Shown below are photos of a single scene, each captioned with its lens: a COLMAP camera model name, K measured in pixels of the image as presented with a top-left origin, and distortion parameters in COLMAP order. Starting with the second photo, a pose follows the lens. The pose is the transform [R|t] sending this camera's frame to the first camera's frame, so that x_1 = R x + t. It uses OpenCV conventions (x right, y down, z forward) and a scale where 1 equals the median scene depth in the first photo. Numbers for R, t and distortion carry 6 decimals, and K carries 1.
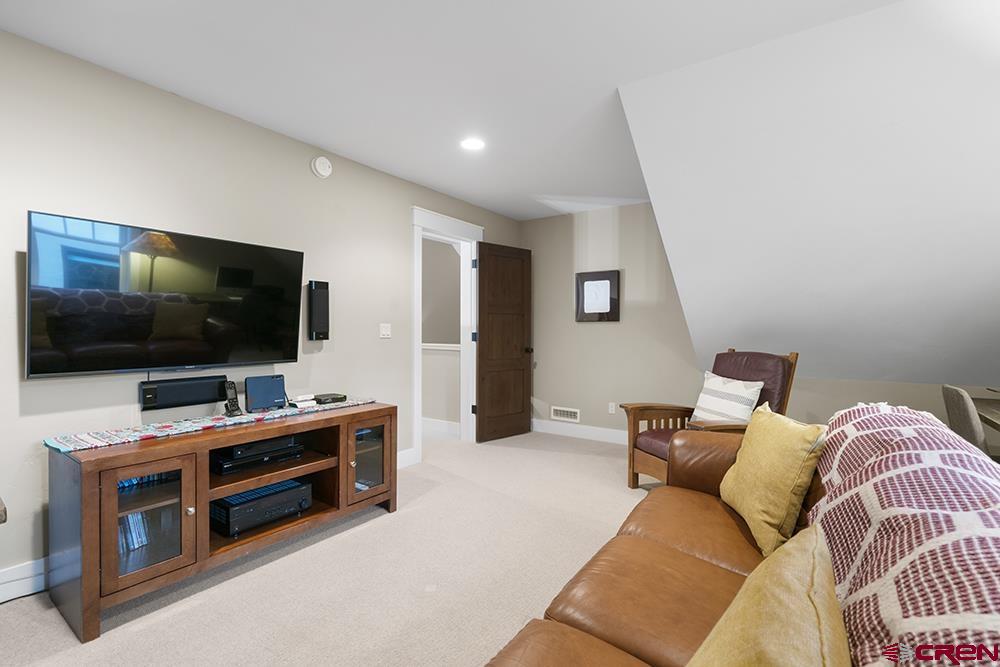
lens RADIAL K [[452.7, 0, 503.1], [0, 452.7, 332.7], [0, 0, 1]] dist [-0.005334, 0.002464]
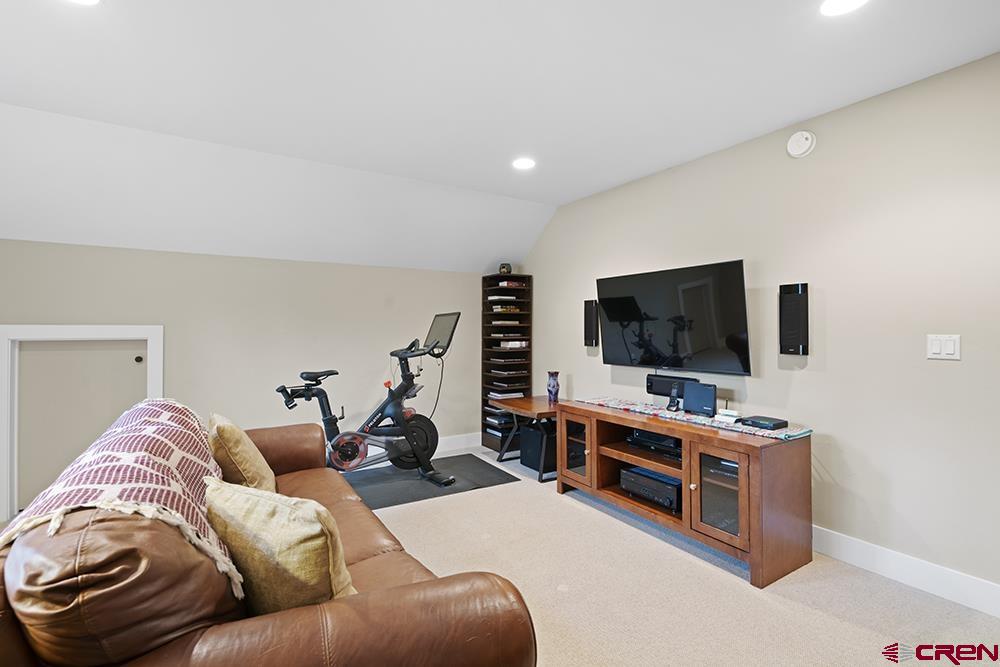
lens RADIAL K [[452.7, 0, 503.1], [0, 452.7, 330.2], [0, 0, 1]] dist [-0.005334, 0.002464]
pose [[-0.383833, -0.008693, -0.923362, 0.701718], [-0.011432, 0.999924, -0.004662, -0.023212], [0.923332, 0.008766, -0.383903, 1.022206]]
